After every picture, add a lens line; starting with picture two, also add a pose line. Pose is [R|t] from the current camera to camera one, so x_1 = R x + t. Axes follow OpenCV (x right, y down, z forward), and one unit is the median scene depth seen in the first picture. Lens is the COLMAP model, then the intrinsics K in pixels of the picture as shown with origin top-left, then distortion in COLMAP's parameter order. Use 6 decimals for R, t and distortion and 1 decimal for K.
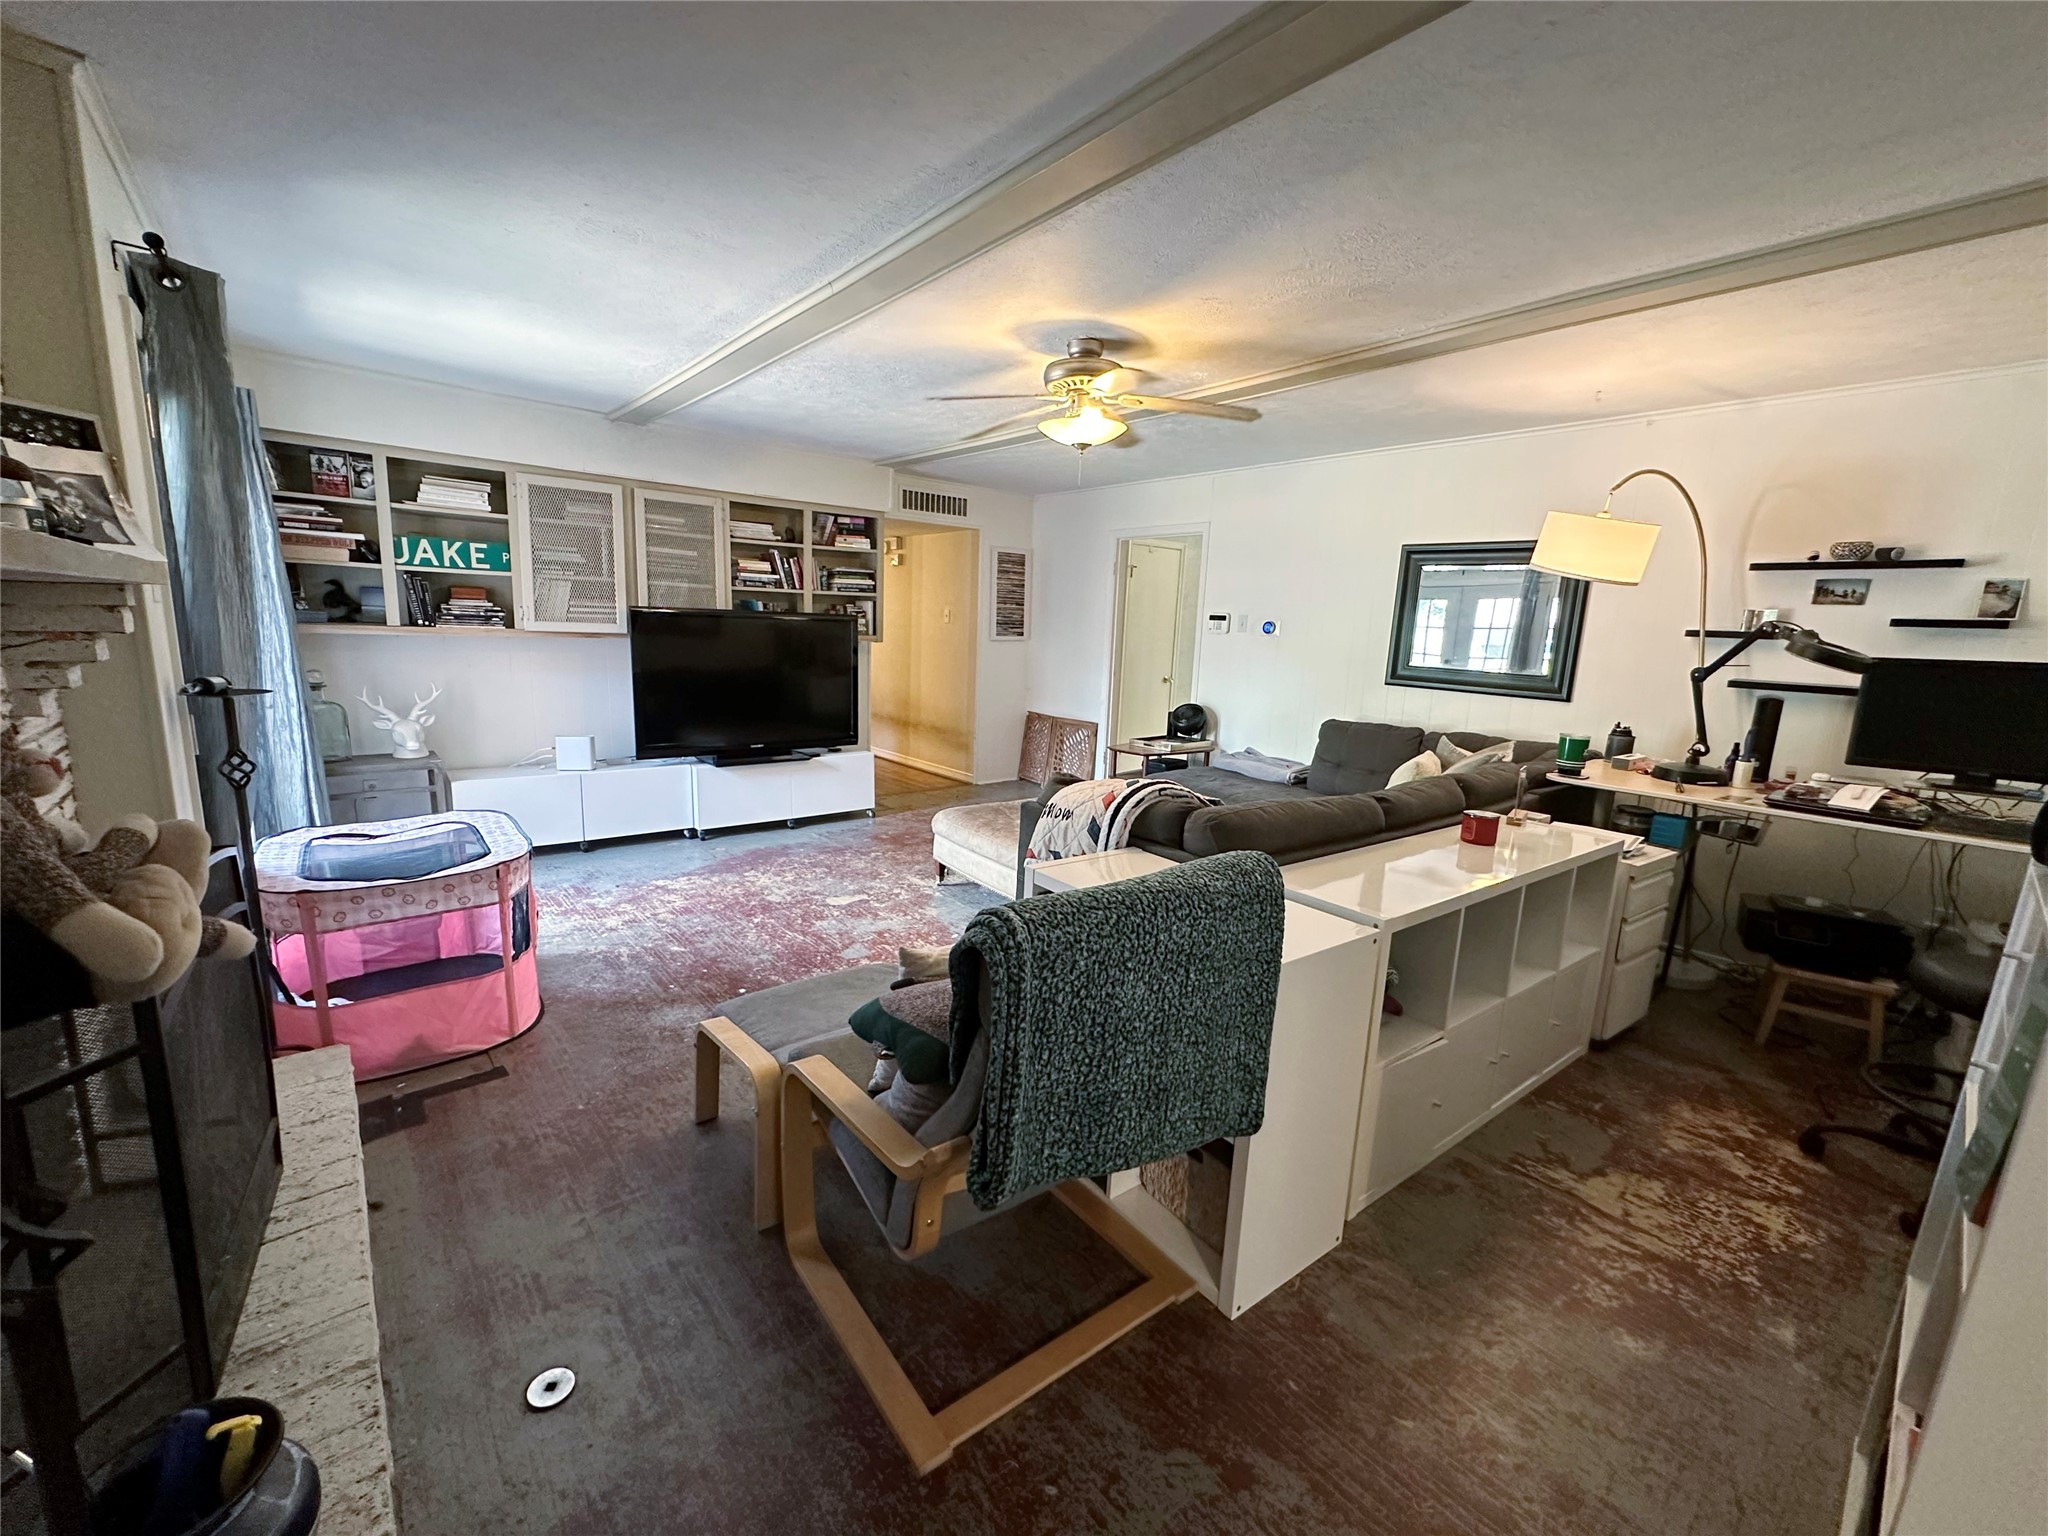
lens RADIAL K [[816.7, 0, 1018.4], [0, 816.7, 773.8], [0, 0, 1]] dist [-0.006647, 0.001647]
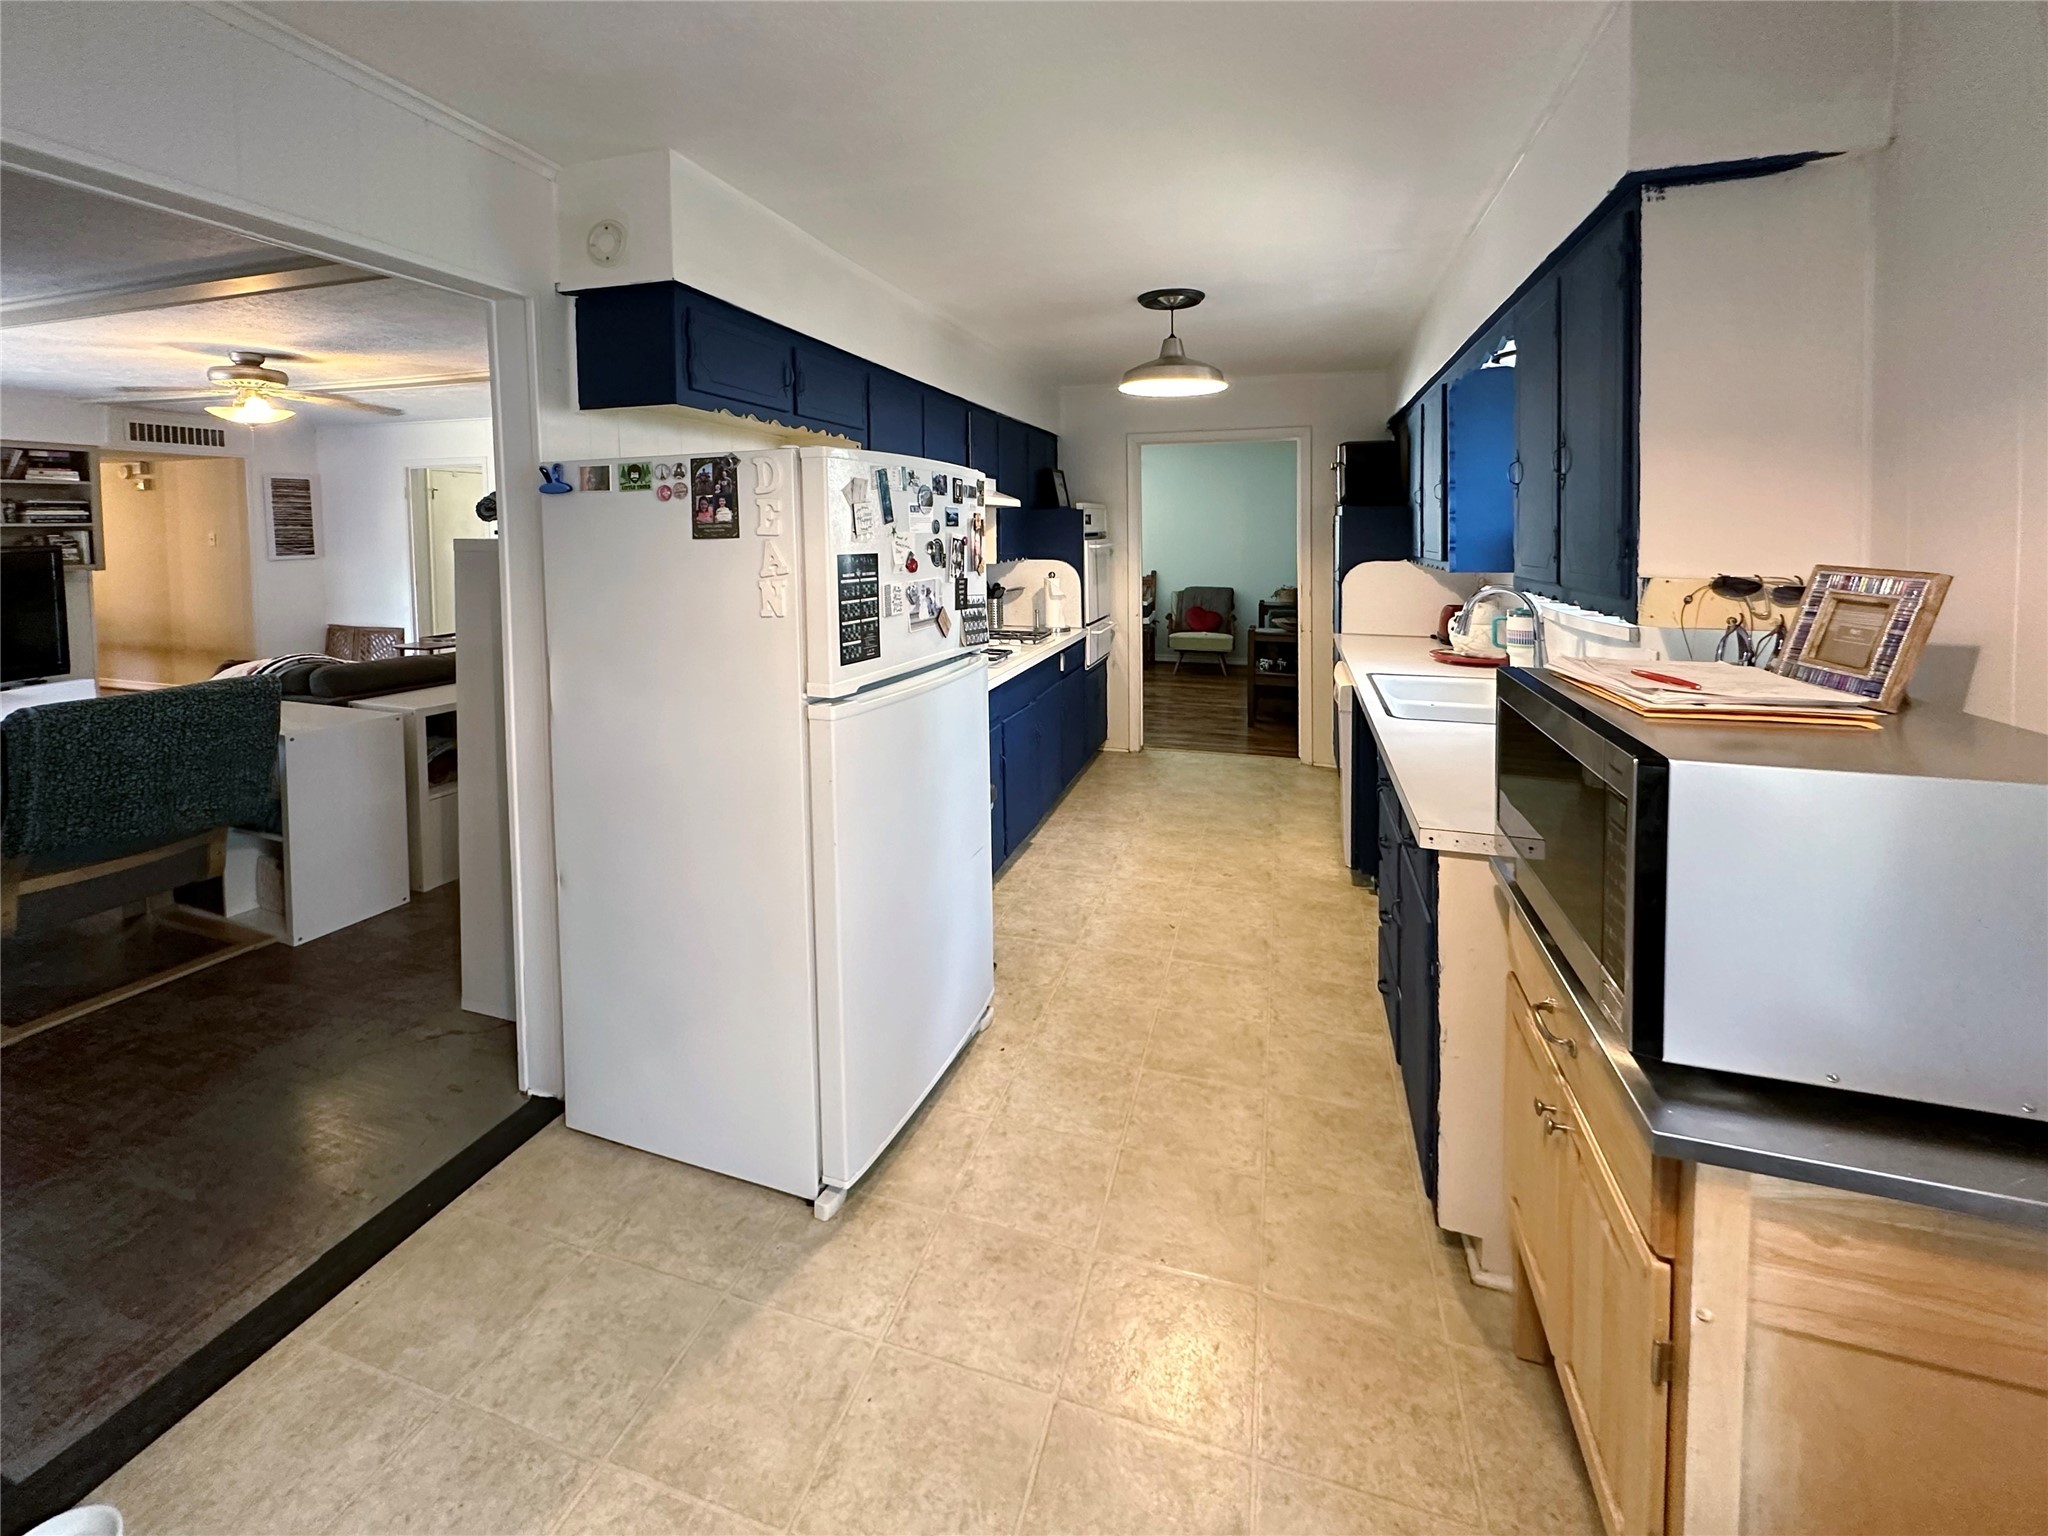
lens RADIAL K [[816.7, 0, 1035.9], [0, 816.7, 562.4], [0, 0, 1]] dist [-0.006647, 0.001647]
pose [[0.817405, -0.063537, 0.572549, 0.193406], [0.136459, 0.986967, -0.085290, 0.069565], [-0.559668, 0.147845, 0.815422, -0.448645]]
